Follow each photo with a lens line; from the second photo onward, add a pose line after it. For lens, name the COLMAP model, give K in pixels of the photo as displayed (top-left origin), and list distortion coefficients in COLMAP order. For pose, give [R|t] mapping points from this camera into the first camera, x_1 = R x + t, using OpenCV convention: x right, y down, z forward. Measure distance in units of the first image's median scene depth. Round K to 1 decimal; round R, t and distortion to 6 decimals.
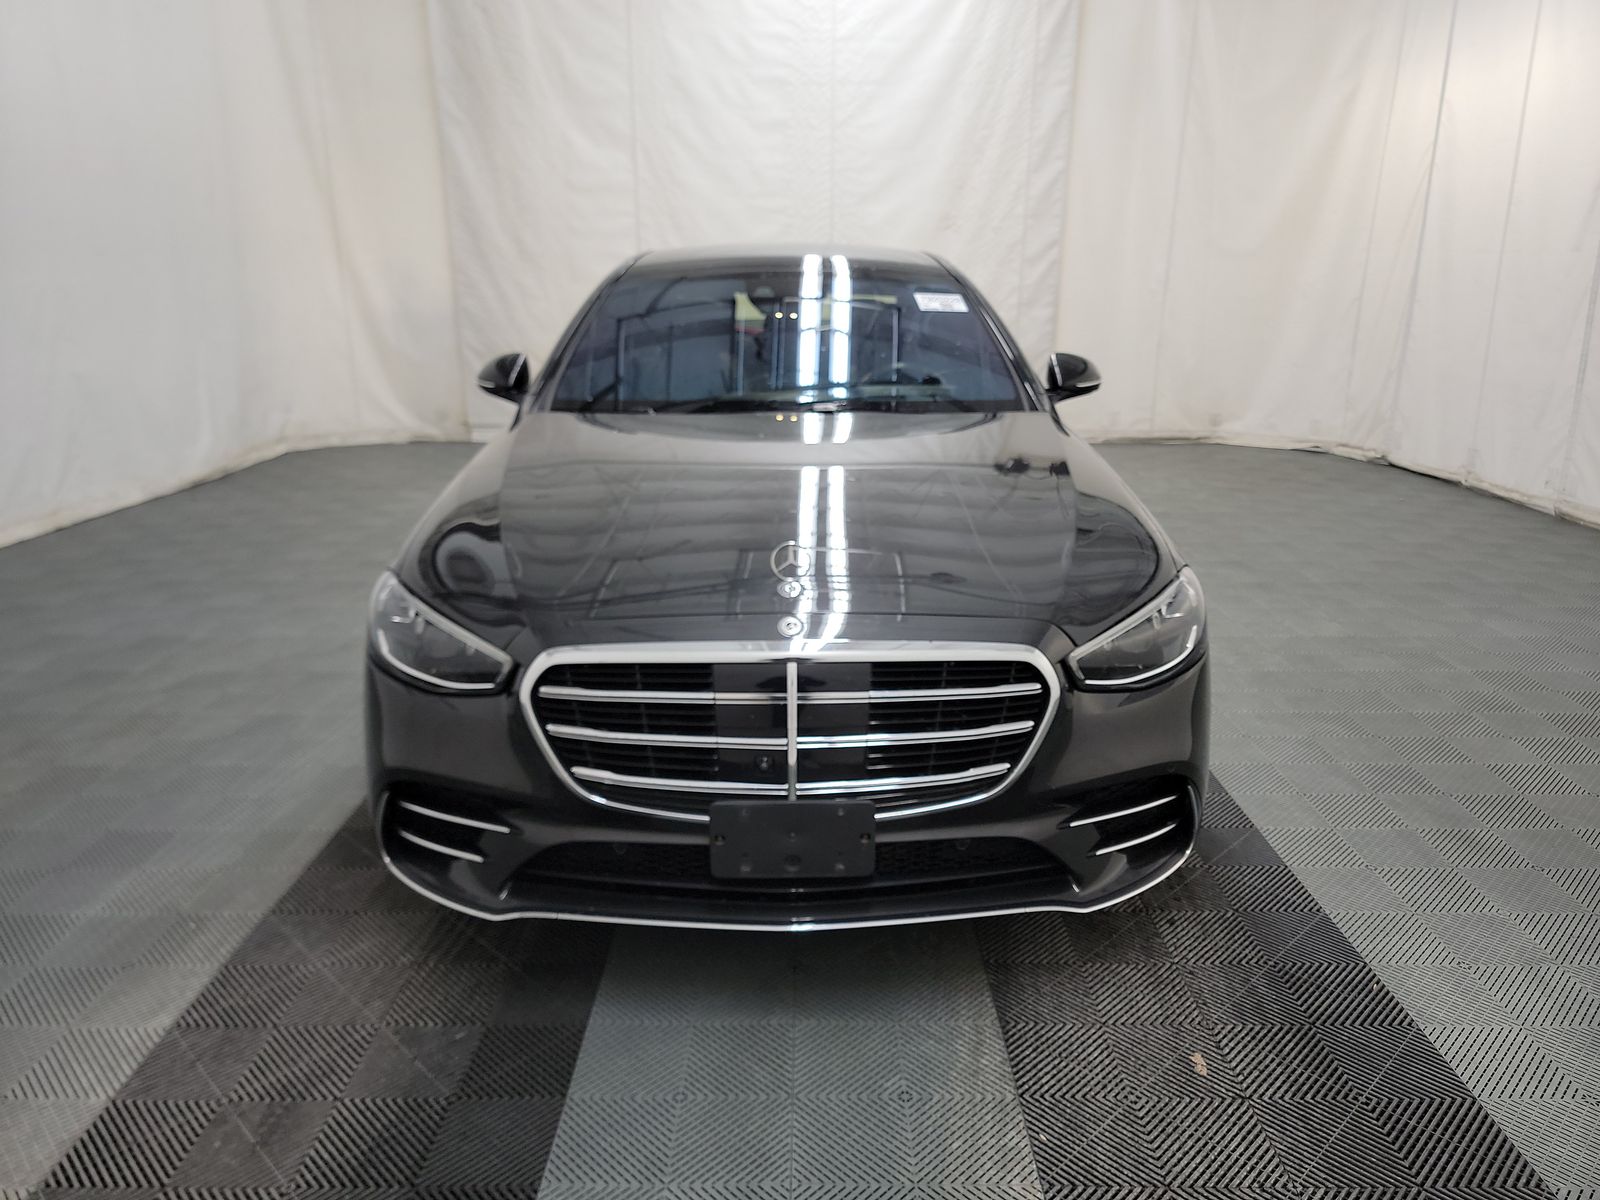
lens RADIAL K [[1113.2, 0, 825.3], [0, 1113.2, 599.7], [0, 0, 1]] dist [0.050346, -0.052953]
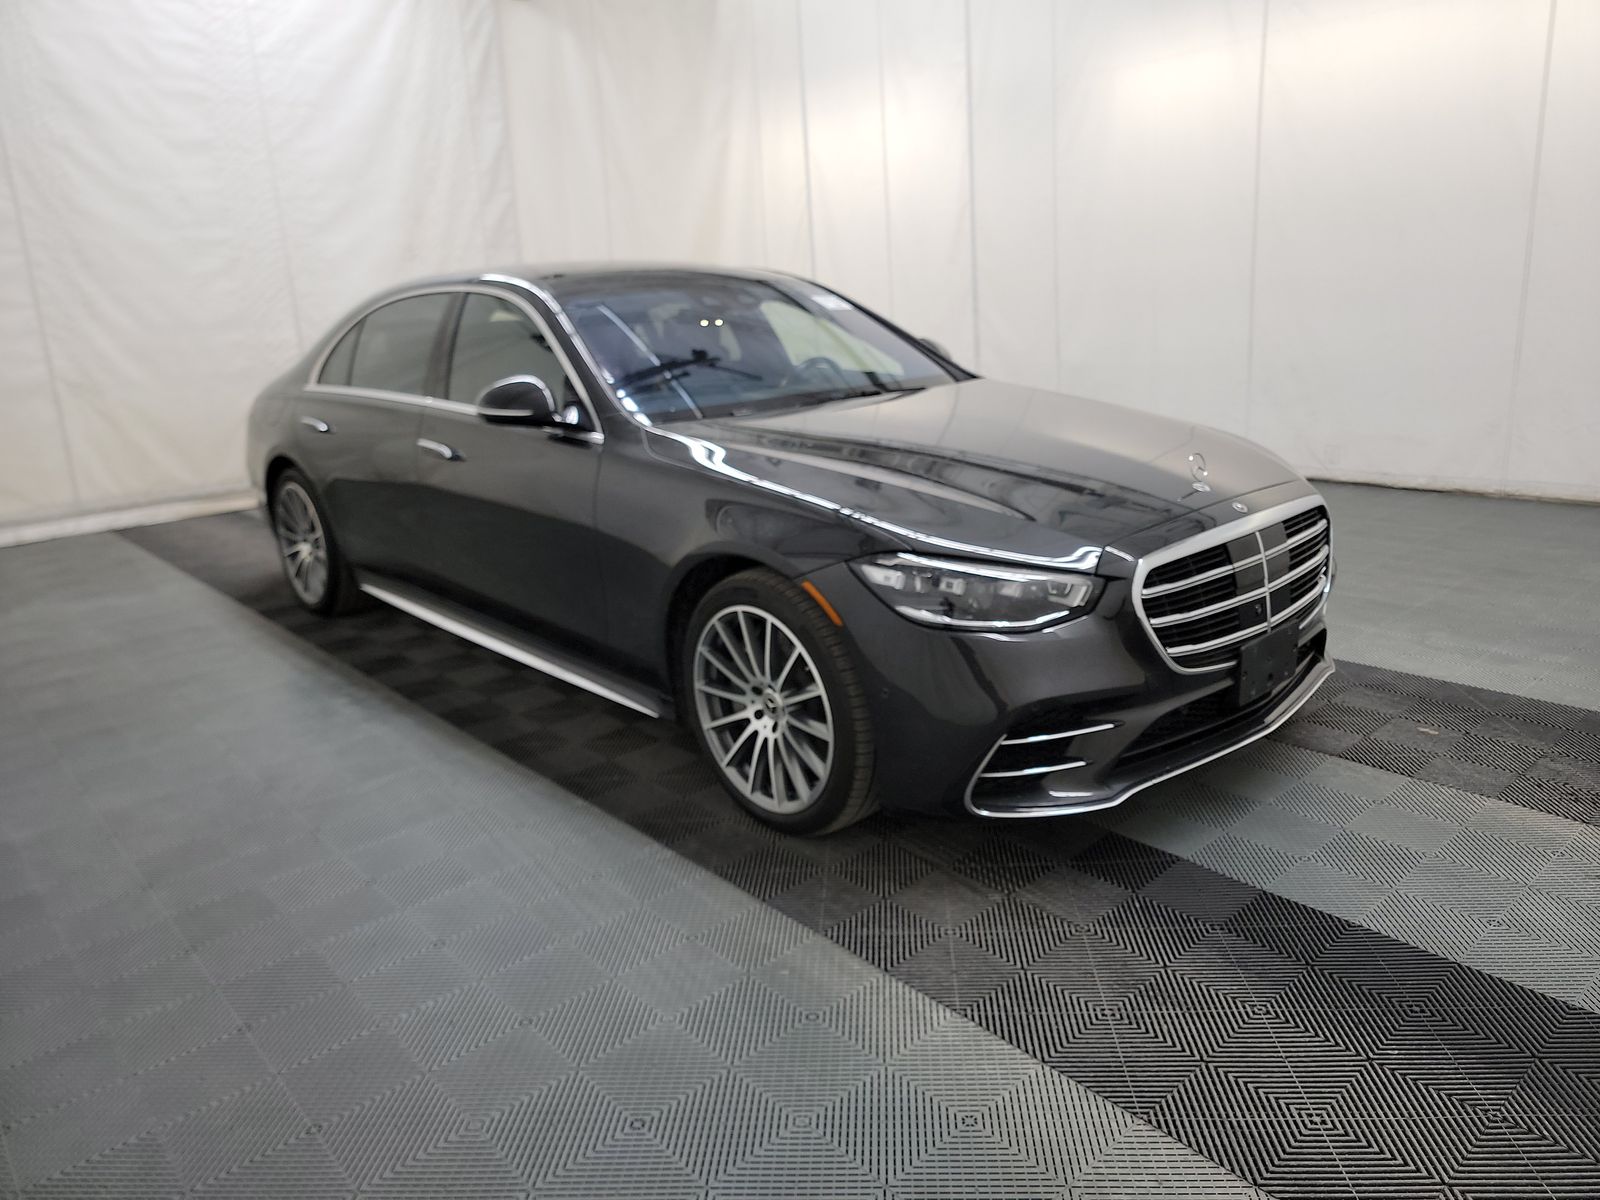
lens RADIAL K [[1113.2, 0, 825.3], [0, 1113.2, 599.7], [0, 0, 1]] dist [0.050346, -0.052953]
pose [[0.738333, -0.215994, 0.638914, -0.324465], [0.239445, 0.969566, 0.051072, -0.014092], [-0.630500, 0.115277, 0.767581, 0.073363]]
